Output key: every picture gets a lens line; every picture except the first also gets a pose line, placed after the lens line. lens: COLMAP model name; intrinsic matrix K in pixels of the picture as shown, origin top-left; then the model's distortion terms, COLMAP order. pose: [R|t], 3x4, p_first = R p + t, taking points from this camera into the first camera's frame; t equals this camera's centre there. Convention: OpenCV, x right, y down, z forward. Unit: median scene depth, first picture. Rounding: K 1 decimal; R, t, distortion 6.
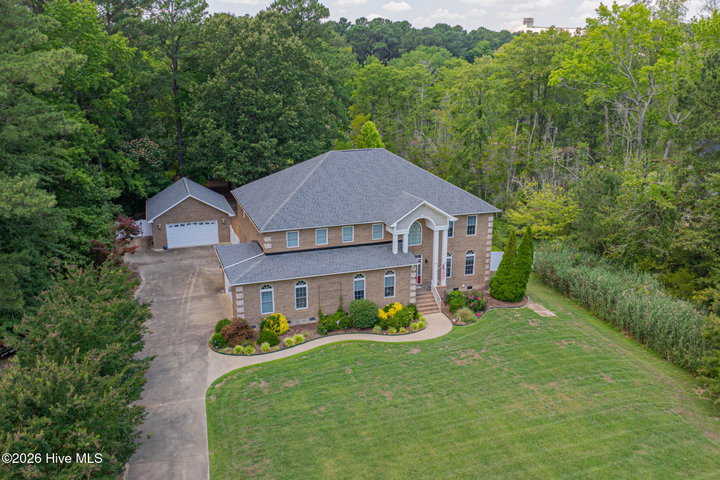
lens RADIAL K [[601.5, 0, 362.6], [0, 601.5, 235.9], [0, 0, 1]] dist [-0.013892, -0.025720]
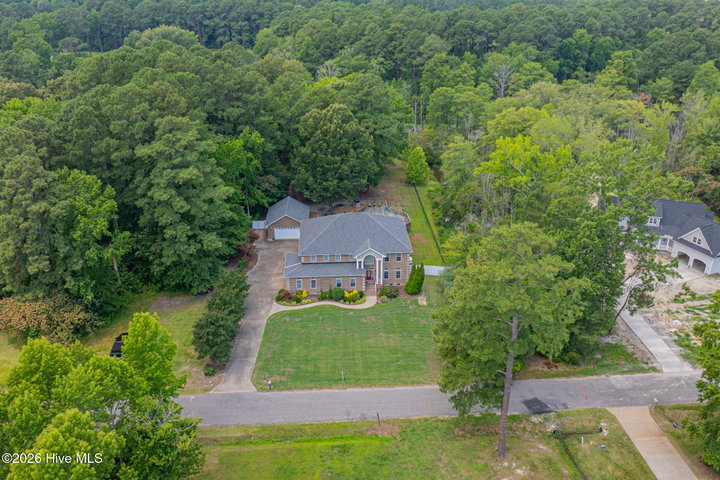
lens RADIAL K [[601.5, 0, 362.6], [0, 601.5, 235.9], [0, 0, 1]] dist [-0.013892, -0.025720]
pose [[0.961826, 0.113027, -0.249229, 0.657346], [-0.072976, 0.983678, 0.164474, -0.490753], [0.263751, -0.140008, 0.954376, -1.206941]]
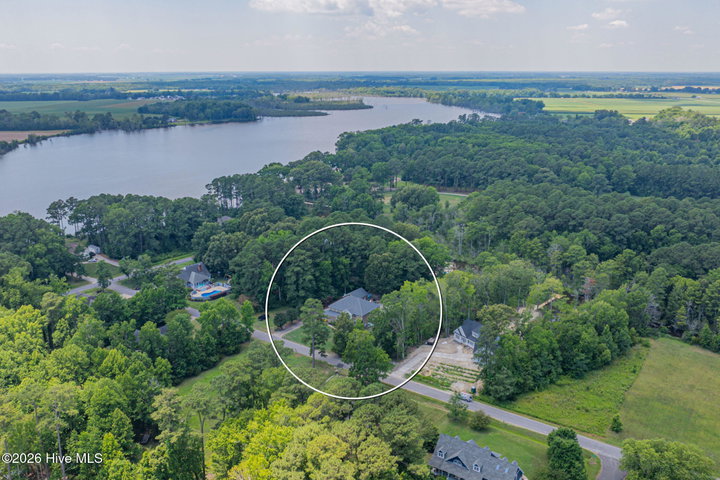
lens RADIAL K [[601.5, 0, 362.6], [0, 601.5, 235.9], [0, 0, 1]] dist [-0.013892, -0.025720]
pose [[0.580187, 0.218969, -0.784497, 4.975832], [-0.217711, 0.969830, 0.109687, -1.535621], [0.784847, 0.107155, 0.610355, -2.768416]]
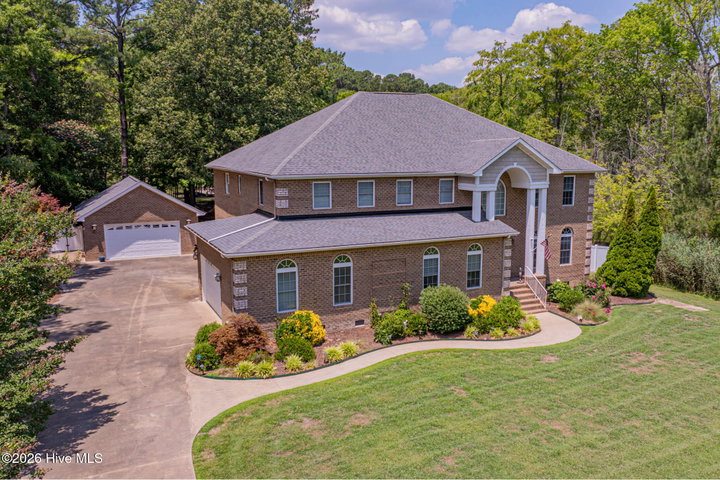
lens RADIAL K [[602.1, 0, 391.0], [0, 602.1, 235.5], [0, 0, 1]] dist [-0.016880, -0.012671]
pose [[0.990533, -0.016574, 0.136272, -0.133108], [0.033754, 0.991614, -0.124751, 0.128138], [-0.133062, 0.128169, 0.982785, 0.393880]]
